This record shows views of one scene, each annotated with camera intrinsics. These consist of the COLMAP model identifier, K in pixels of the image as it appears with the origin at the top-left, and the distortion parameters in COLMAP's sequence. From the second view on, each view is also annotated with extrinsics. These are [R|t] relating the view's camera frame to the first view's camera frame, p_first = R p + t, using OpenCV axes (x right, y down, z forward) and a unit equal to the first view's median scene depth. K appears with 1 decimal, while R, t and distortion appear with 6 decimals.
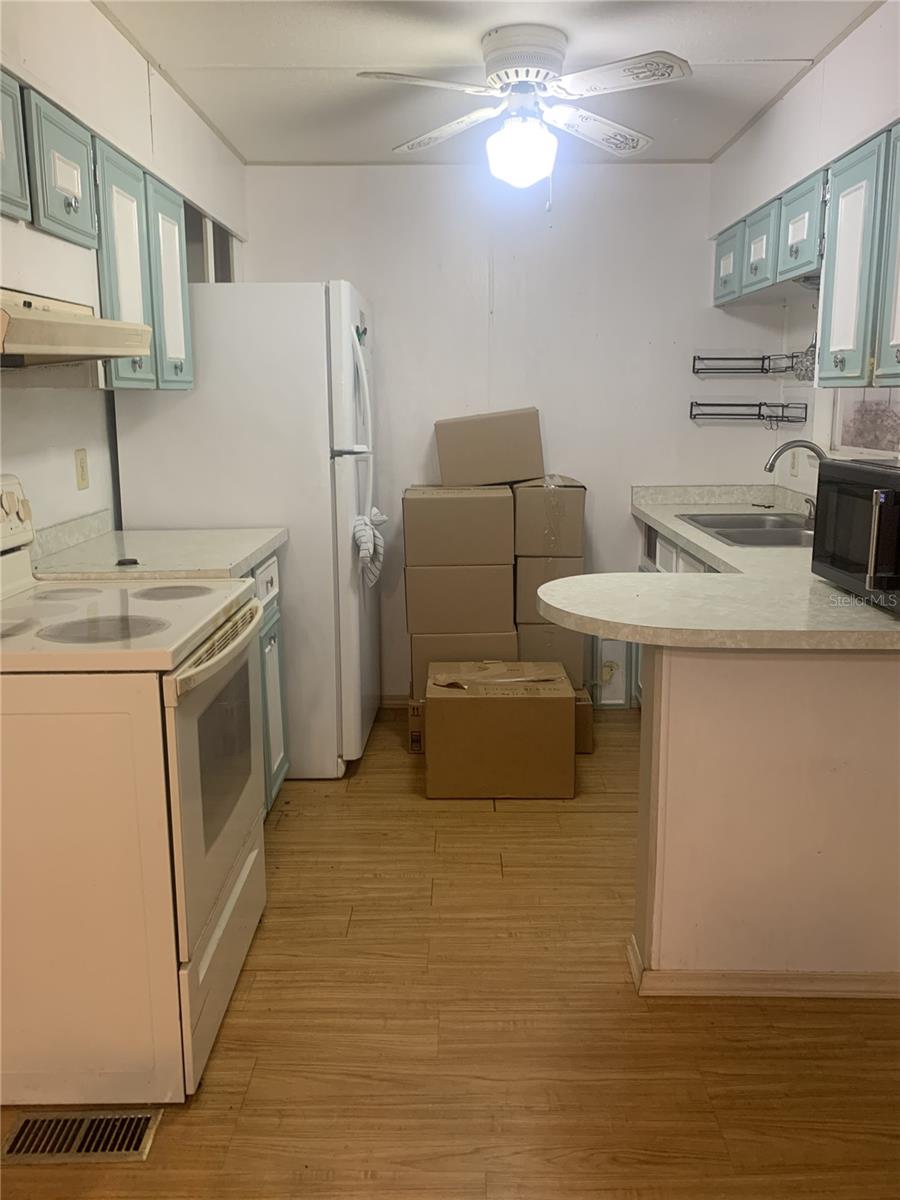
lens RADIAL K [[959.4, 0, 450.0], [0, 959.4, 600.0], [0, 0, 1]] dist [0.002624, -0.004911]
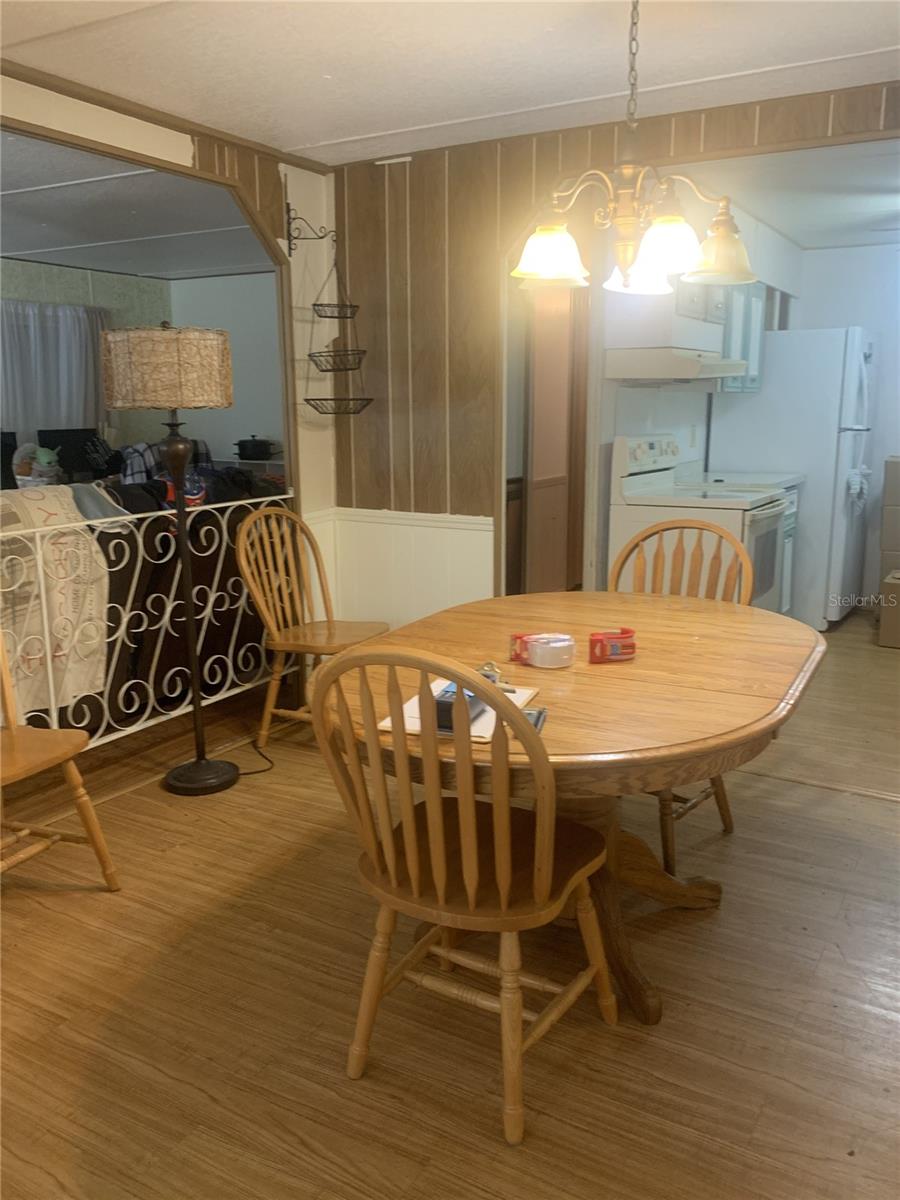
lens RADIAL K [[959.4, 0, 450.0], [0, 959.4, 600.0], [0, 0, 1]] dist [0.002624, -0.004911]
pose [[0.865055, 0.103854, -0.490809, 0.140796], [-0.104406, 0.994186, 0.026351, 0.167500], [0.490692, 0.028448, 0.870868, -0.775156]]
